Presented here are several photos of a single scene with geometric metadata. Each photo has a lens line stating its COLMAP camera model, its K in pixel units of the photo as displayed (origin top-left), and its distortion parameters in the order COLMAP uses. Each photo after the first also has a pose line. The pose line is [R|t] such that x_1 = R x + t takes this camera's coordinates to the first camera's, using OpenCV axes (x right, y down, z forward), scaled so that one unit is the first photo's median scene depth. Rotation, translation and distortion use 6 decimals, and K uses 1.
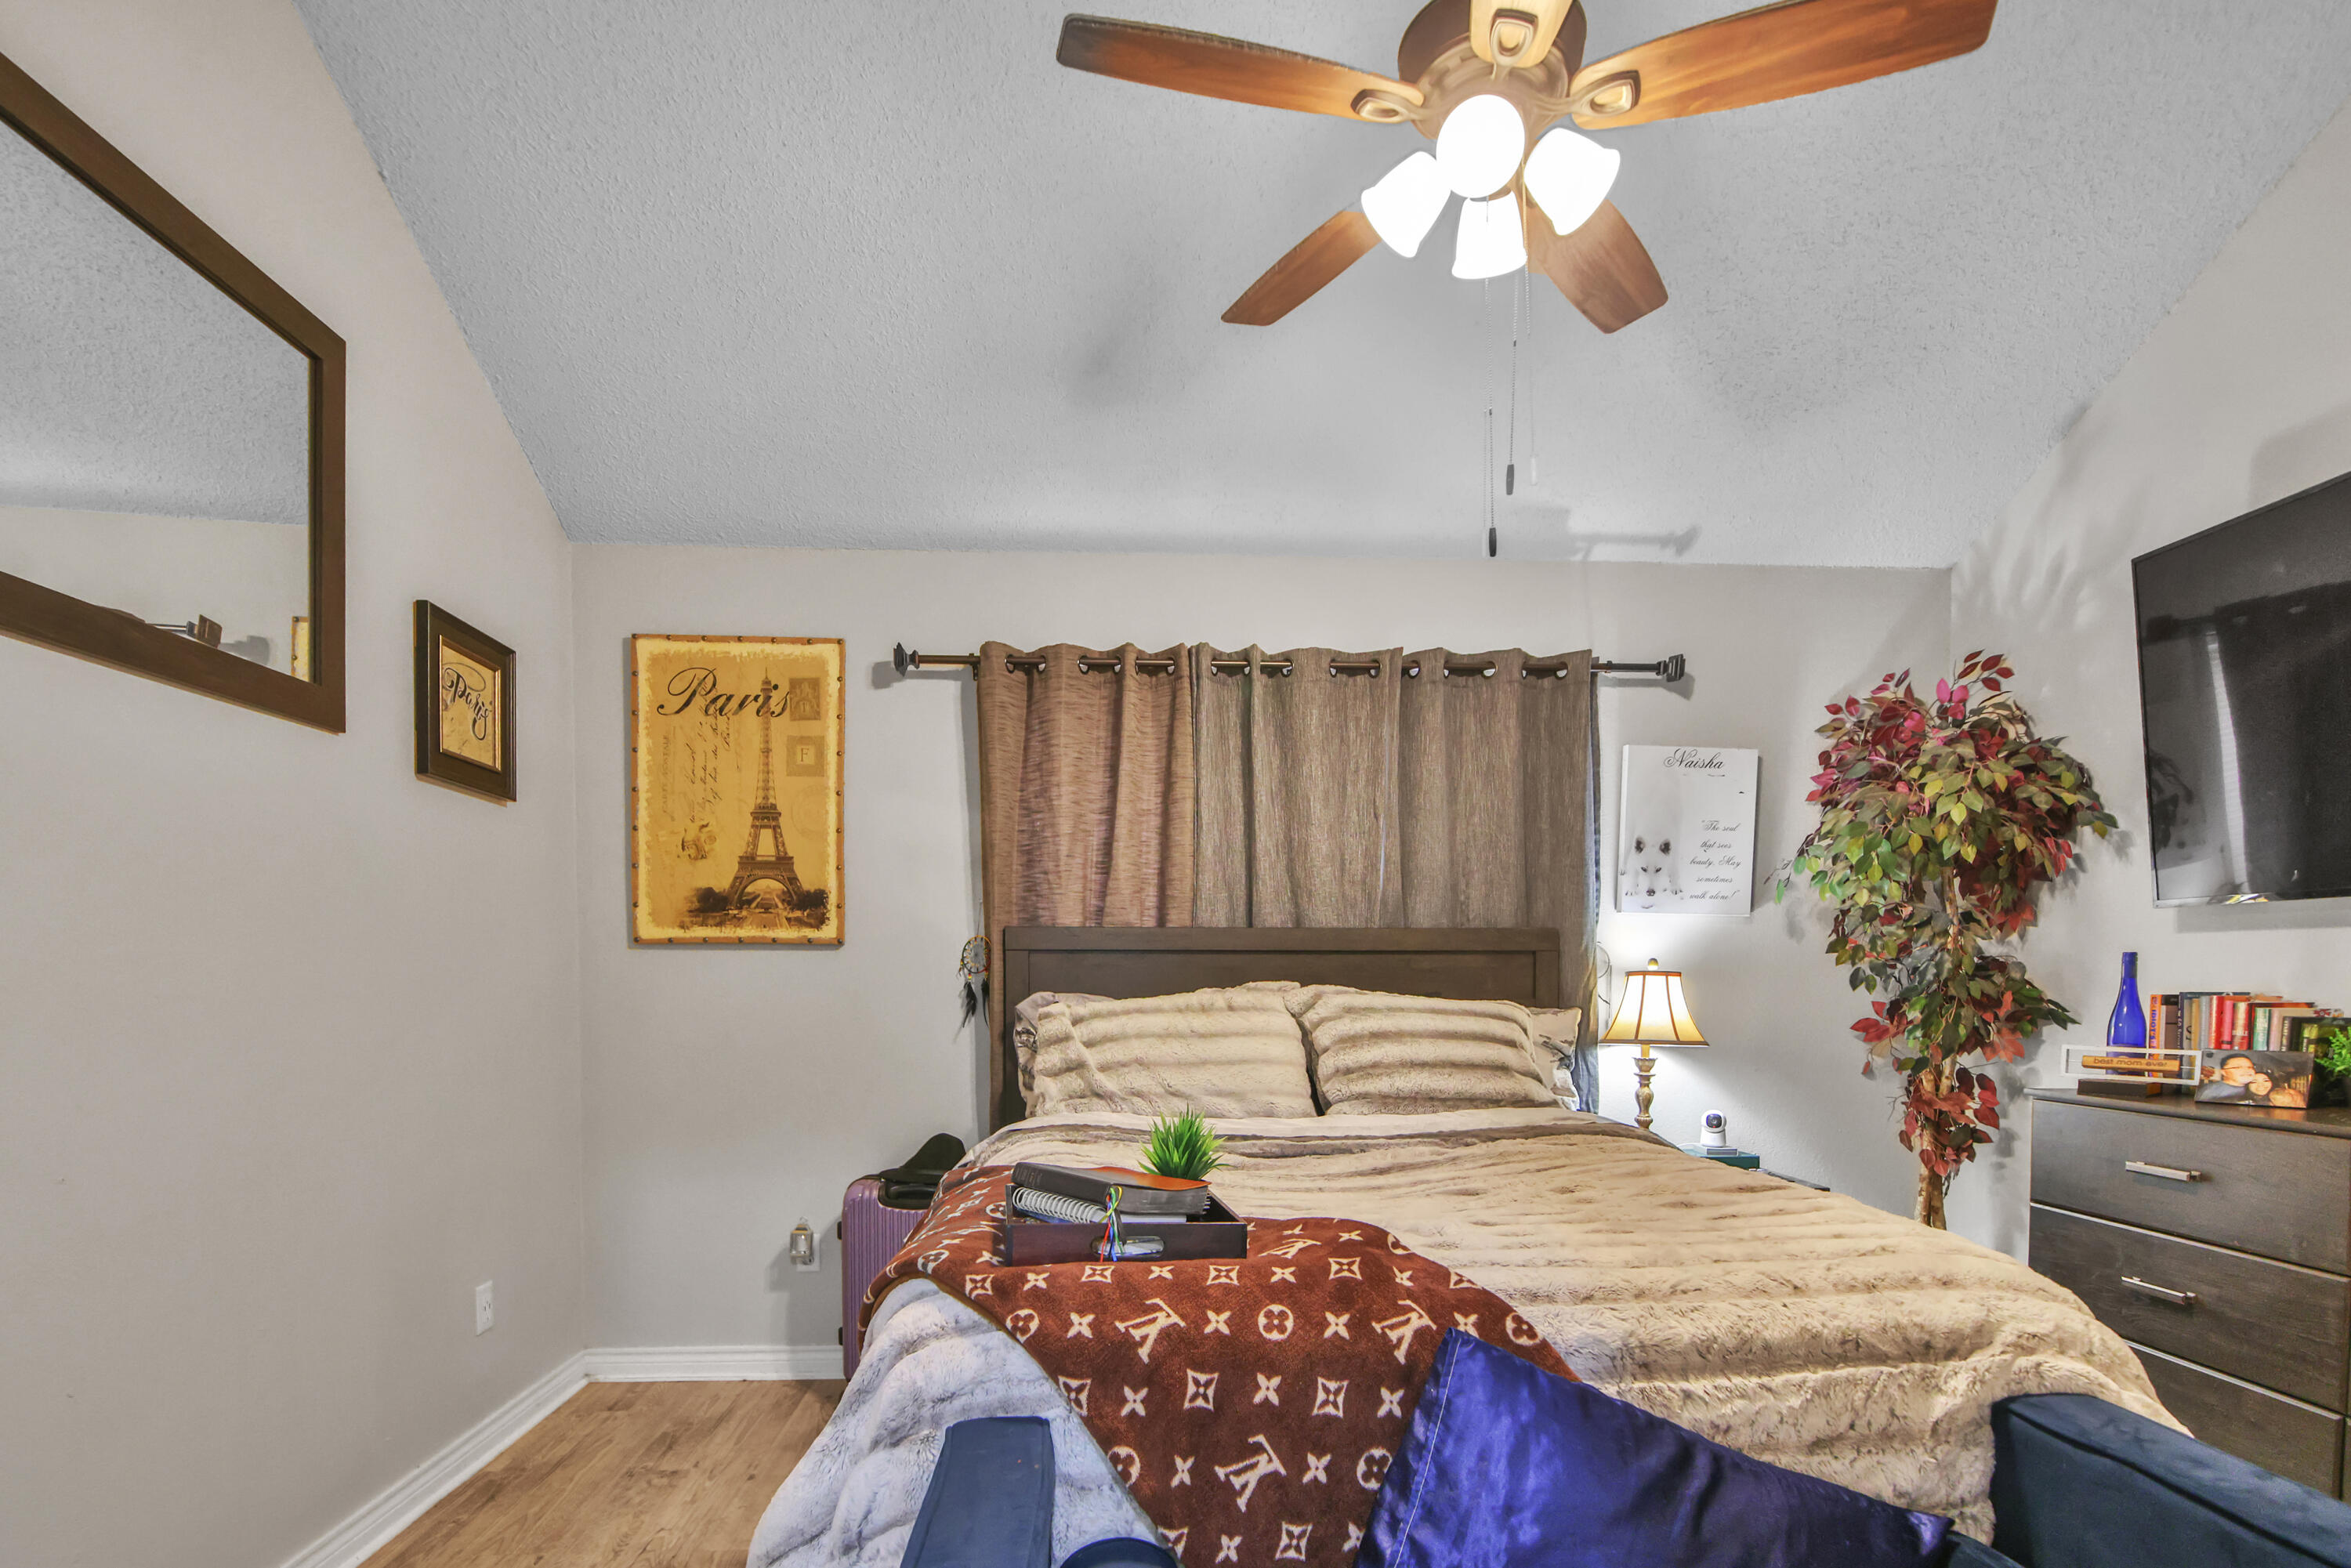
lens RADIAL K [[1150.2, 0, 1165.4], [0, 1150.2, 899.7], [0, 0, 1]] dist [-0.013607, -0.000332]
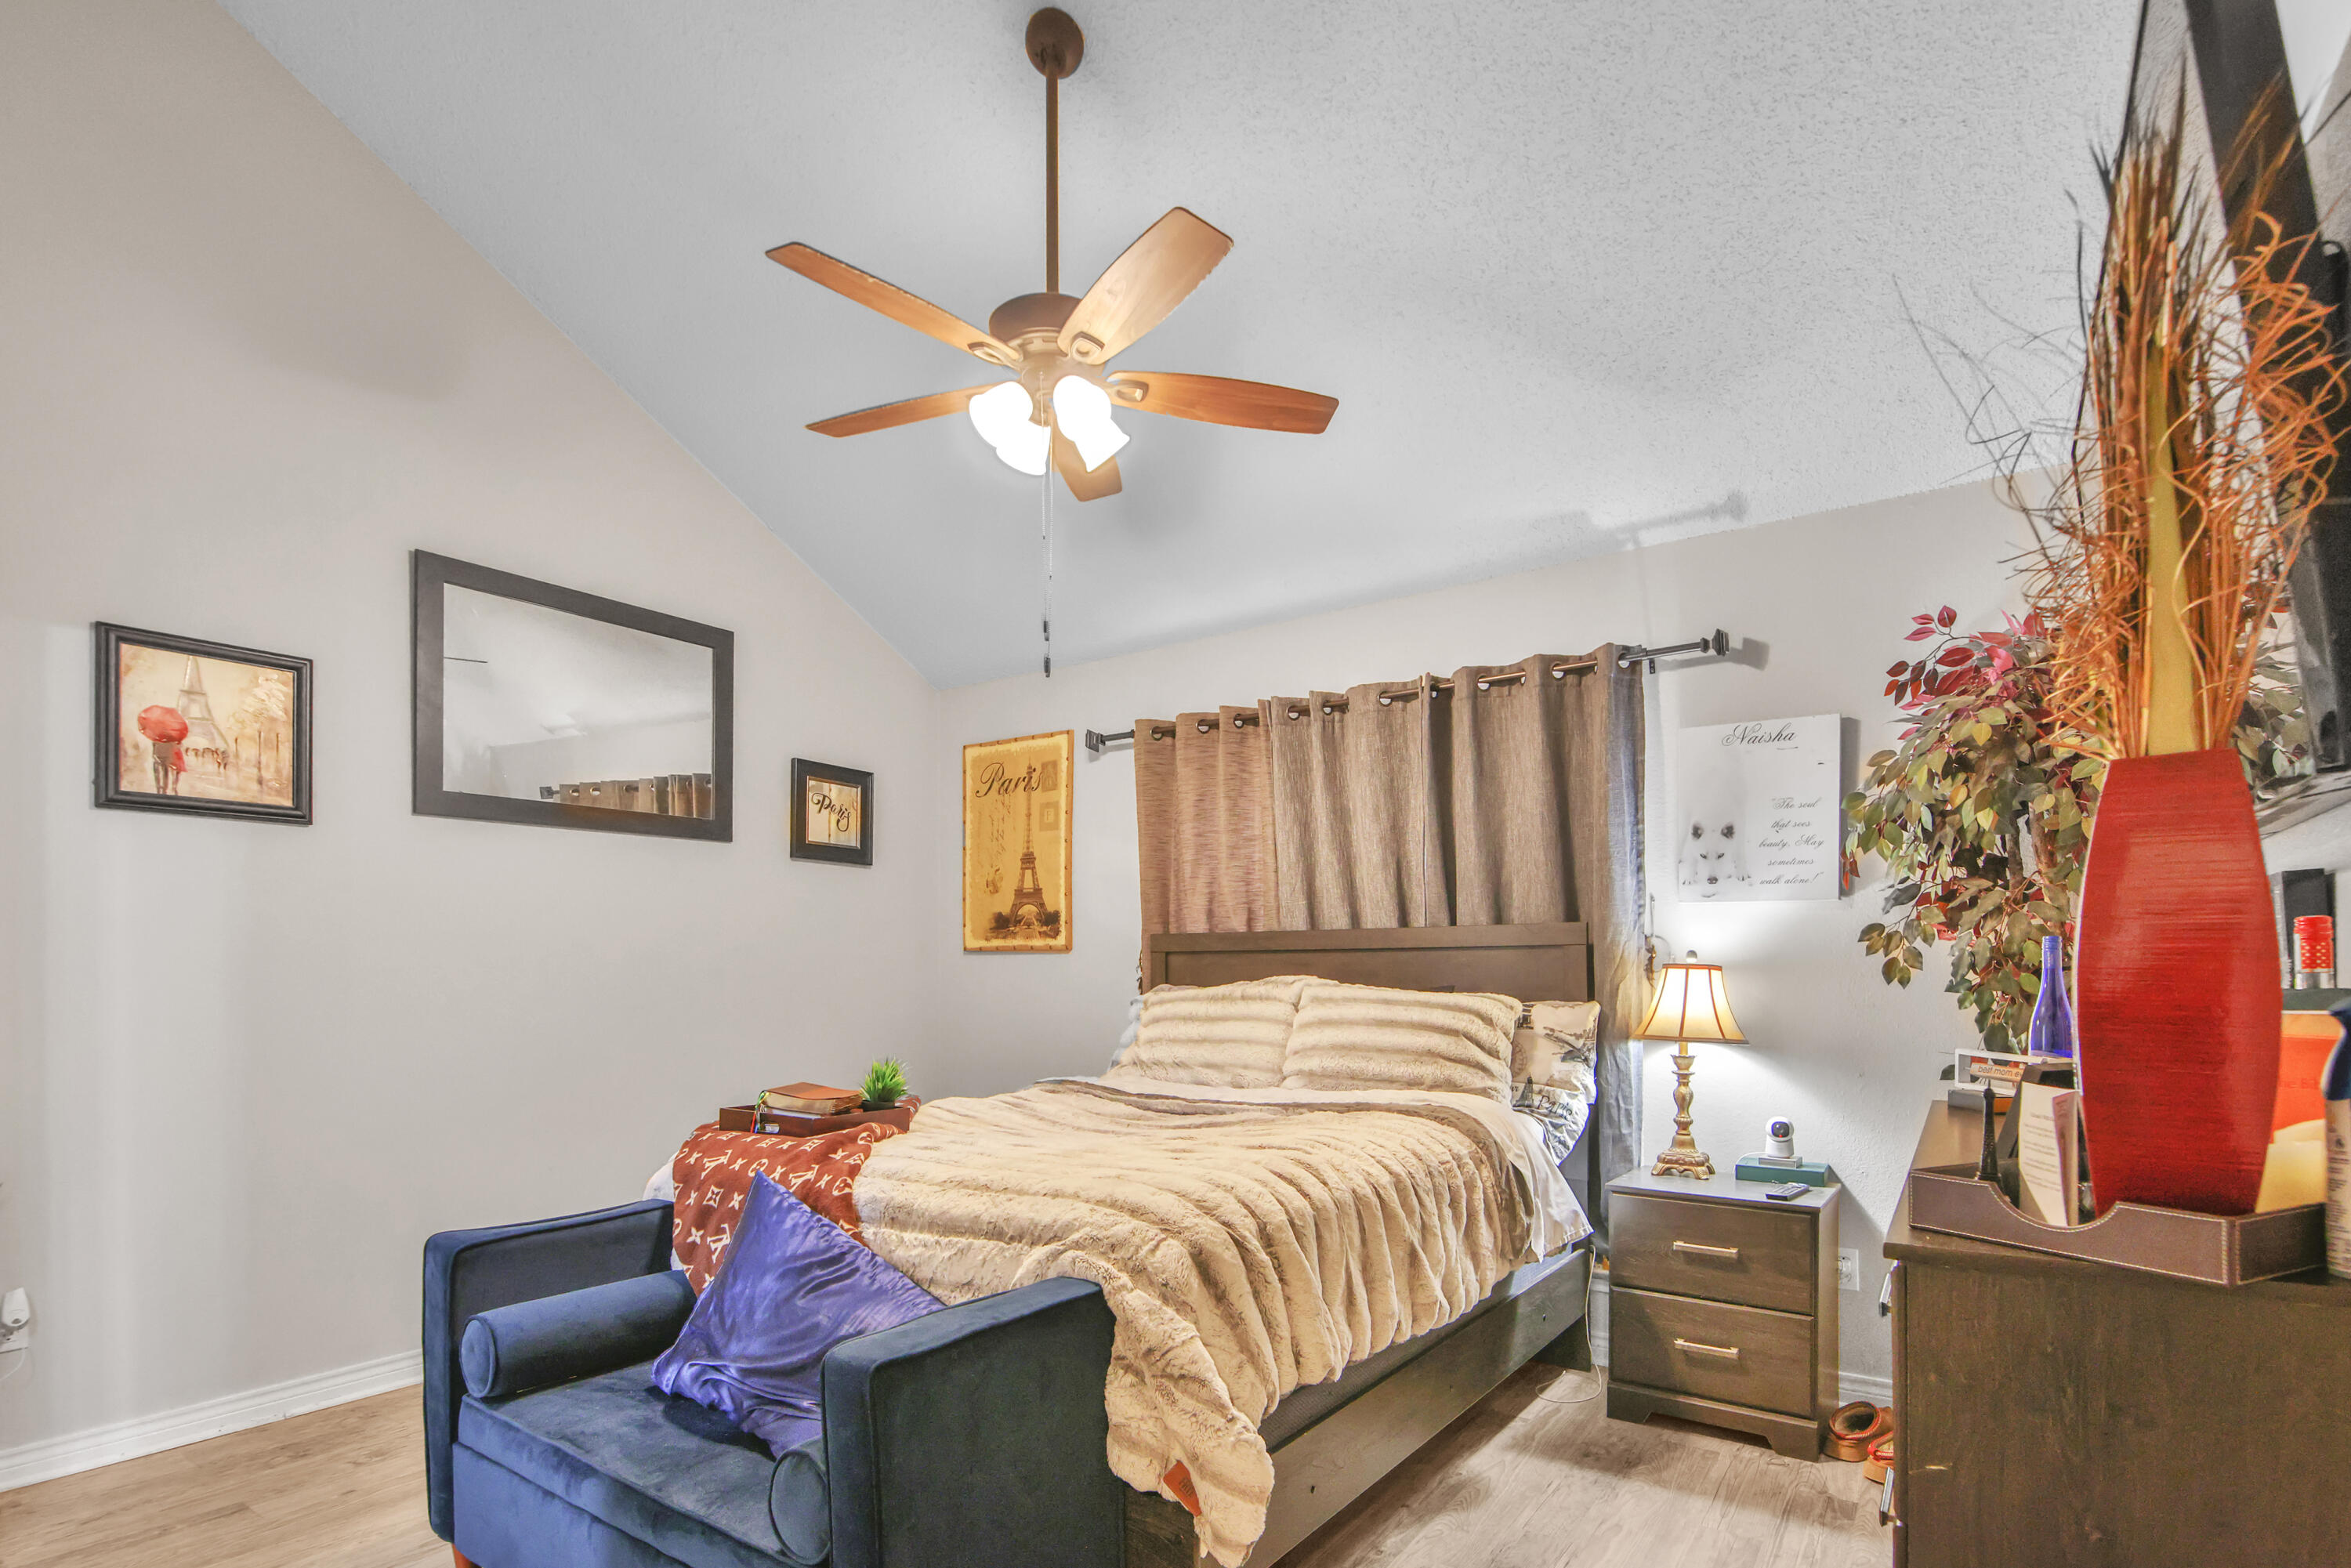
lens RADIAL K [[1138.7, 0, 1179.3], [0, 1138.7, 811.2], [0, 0, 1]] dist [-0.001134, -0.000297]
pose [[0.793326, -0.089756, -0.602144, 0.666690], [0.046667, 0.995128, -0.086851, -0.001937], [0.607006, 0.040801, 0.793649, -0.017347]]
